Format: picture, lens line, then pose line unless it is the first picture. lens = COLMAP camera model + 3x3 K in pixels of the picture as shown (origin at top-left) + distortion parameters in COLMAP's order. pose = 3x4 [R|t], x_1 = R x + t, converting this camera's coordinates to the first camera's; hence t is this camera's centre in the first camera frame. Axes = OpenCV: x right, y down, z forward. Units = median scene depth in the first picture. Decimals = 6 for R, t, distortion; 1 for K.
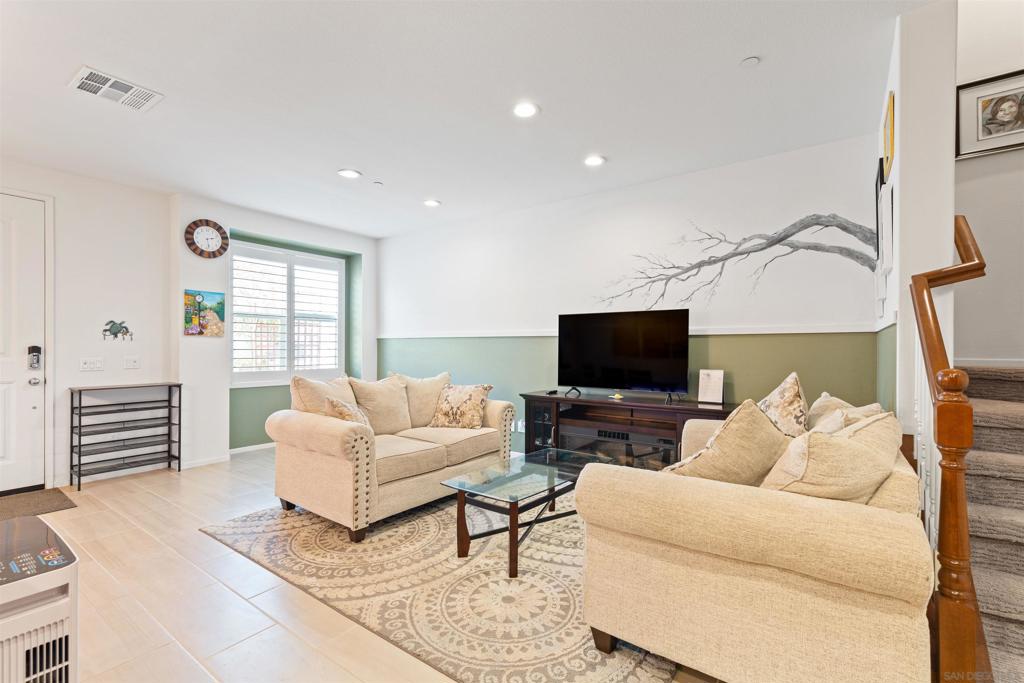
lens RADIAL K [[452.6, 0, 514.7], [0, 452.6, 350.4], [0, 0, 1]] dist [0.005564, 0.000101]
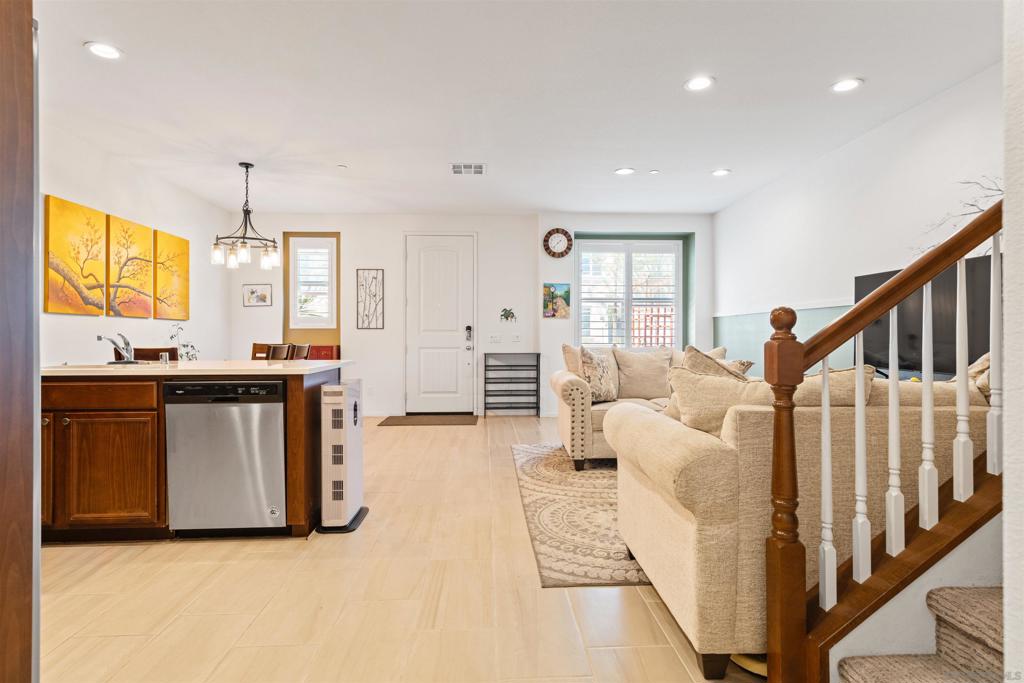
lens RADIAL K [[531.8, 0, 512.0], [0, 531.8, 341.5], [0, 0, 1]] dist [-0.001743, -0.000238]
pose [[0.623219, 0.005053, -0.782031, 0.505662], [-0.005121, 0.999984, 0.002381, 0.038925], [0.782030, 0.002521, 0.623235, -0.059550]]
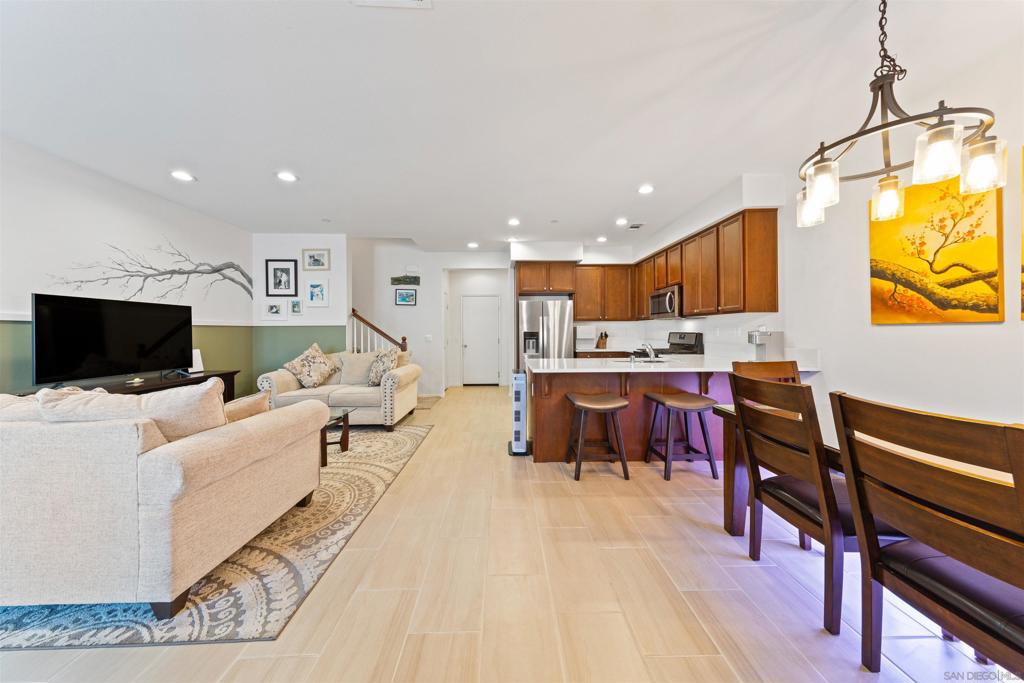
lens RADIAL K [[322.5, 0, 513.5], [0, 322.5, 329.9], [0, 0, 1]] dist [-0.000108, -0.000005]
pose [[-0.608367, 0.005977, 0.793633, -0.934342], [0.011600, 0.999932, 0.001361, -0.008802], [-0.793571, 0.010035, -0.608395, 0.765641]]
